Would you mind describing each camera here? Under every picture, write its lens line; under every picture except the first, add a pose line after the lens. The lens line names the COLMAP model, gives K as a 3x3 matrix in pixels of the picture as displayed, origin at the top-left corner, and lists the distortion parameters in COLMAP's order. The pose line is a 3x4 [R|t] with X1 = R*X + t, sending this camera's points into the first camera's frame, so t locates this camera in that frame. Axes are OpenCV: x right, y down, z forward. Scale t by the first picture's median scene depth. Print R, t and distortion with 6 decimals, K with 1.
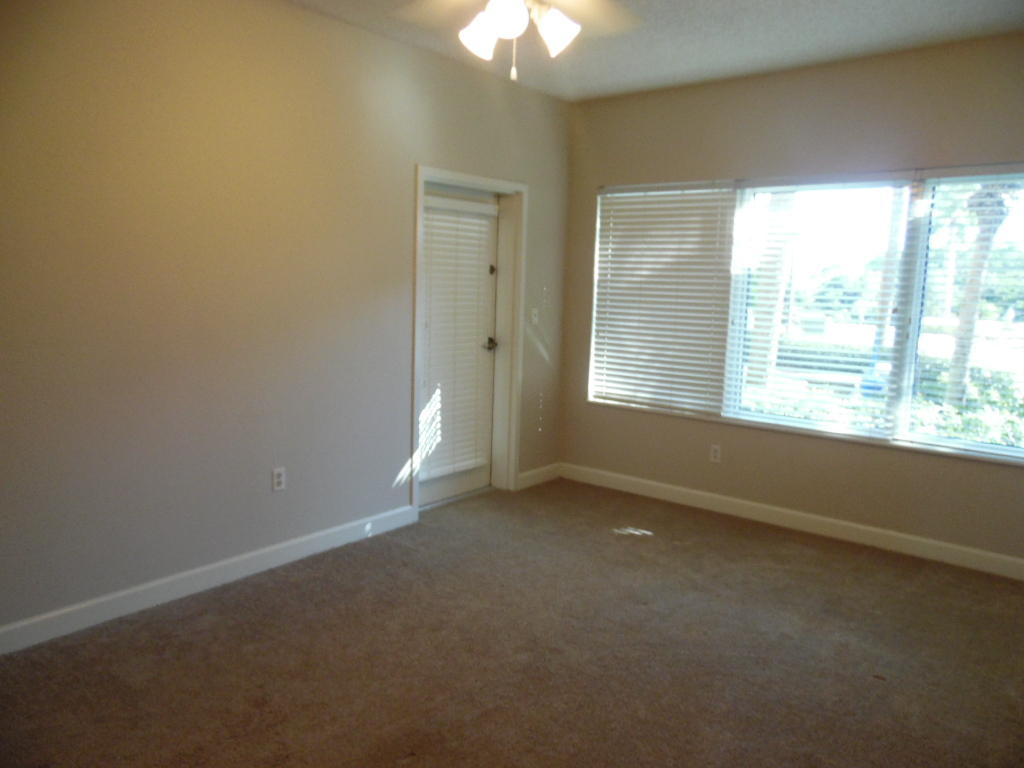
lens RADIAL K [[772.4, 0, 512.0], [0, 772.4, 384.0], [0, 0, 1]] dist [0.005920, 0.003497]
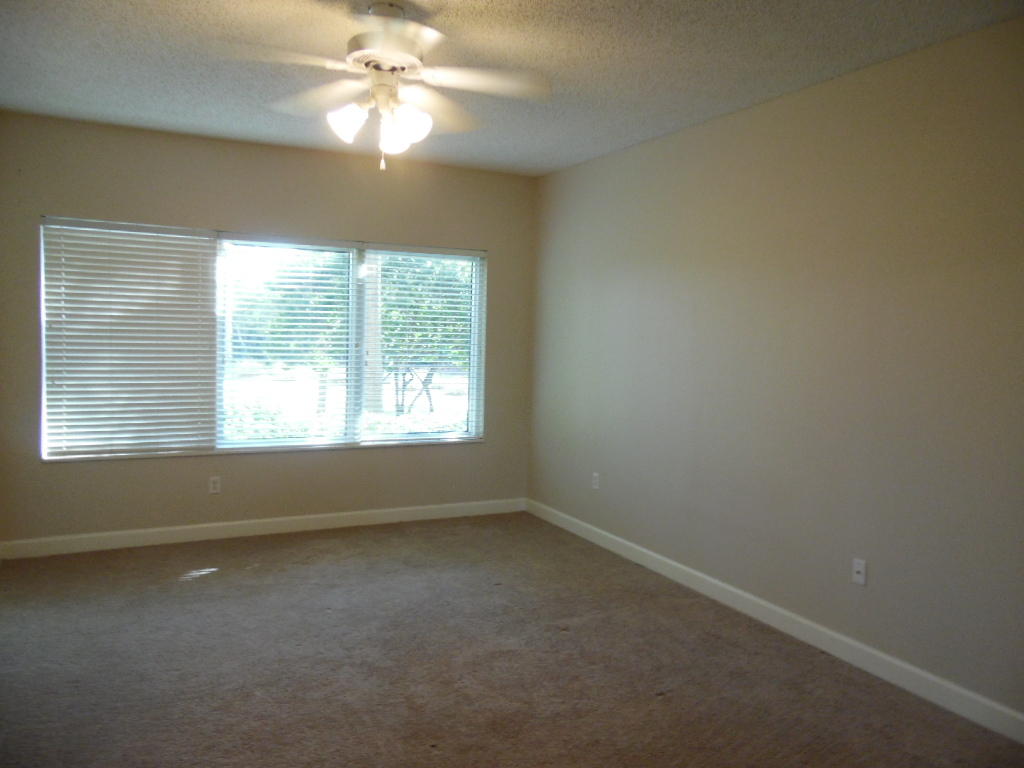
lens RADIAL K [[772.4, 0, 512.0], [0, 772.4, 384.0], [0, 0, 1]] dist [0.005920, 0.003497]
pose [[0.420410, -0.082795, 0.903549, -0.522886], [0.110770, 0.993063, 0.039458, -0.044471], [-0.900548, 0.083497, 0.426664, 0.172746]]
